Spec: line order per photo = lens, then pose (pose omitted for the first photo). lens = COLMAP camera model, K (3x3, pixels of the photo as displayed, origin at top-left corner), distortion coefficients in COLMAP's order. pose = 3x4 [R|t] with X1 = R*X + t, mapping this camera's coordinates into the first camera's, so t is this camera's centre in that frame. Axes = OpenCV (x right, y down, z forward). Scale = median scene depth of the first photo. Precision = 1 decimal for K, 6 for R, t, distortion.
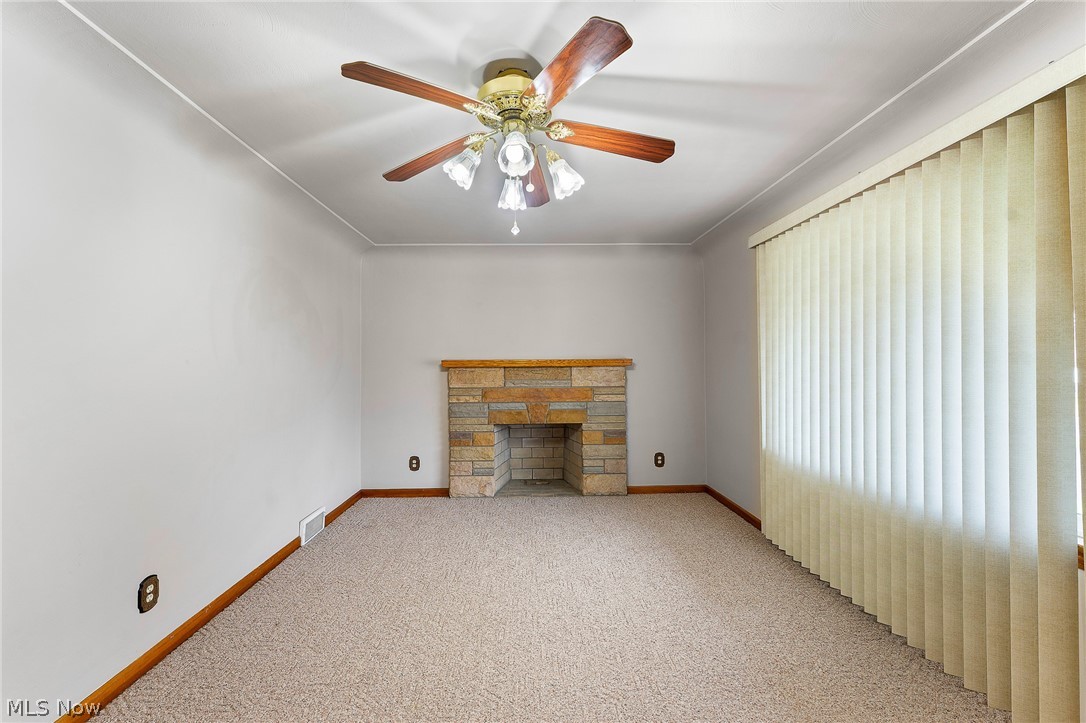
lens RADIAL K [[440.9, 0, 537.7], [0, 440.9, 358.4], [0, 0, 1]] dist [-0.008964, 0.000752]
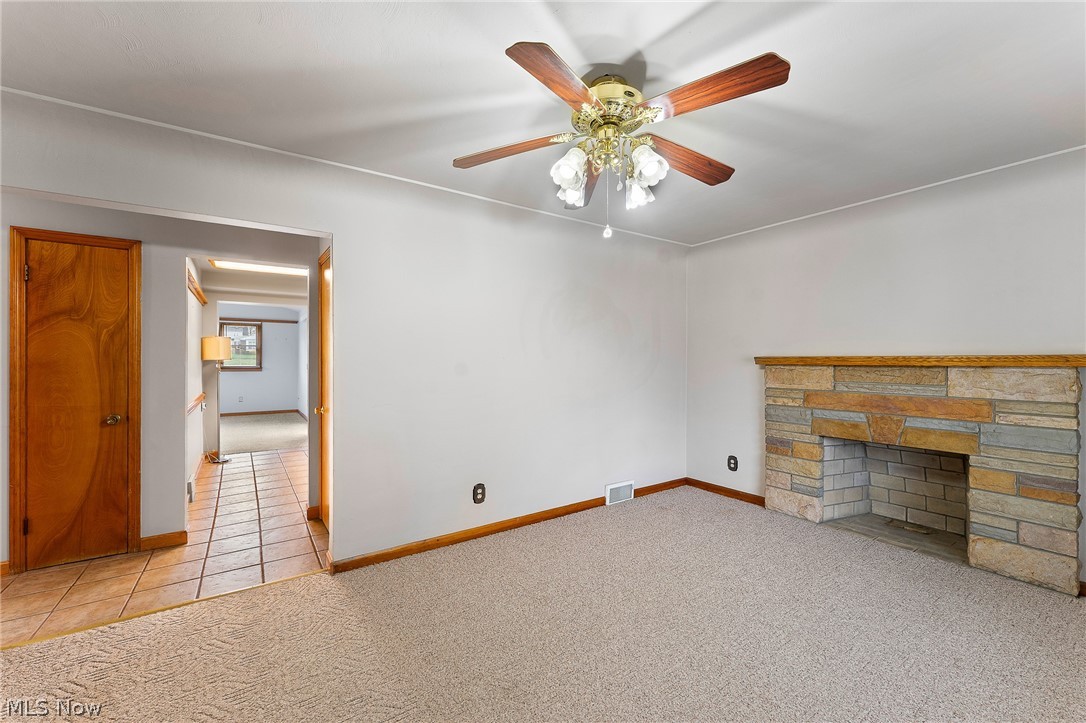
lens RADIAL K [[440.9, 0, 538.3], [0, 440.9, 364.0], [0, 0, 1]] dist [-0.008964, 0.000752]
pose [[0.533030, 0.016230, -0.845941, 0.308437], [0.004941, 0.999739, 0.022295, -0.003283], [0.846082, -0.016064, 0.532811, 0.127399]]
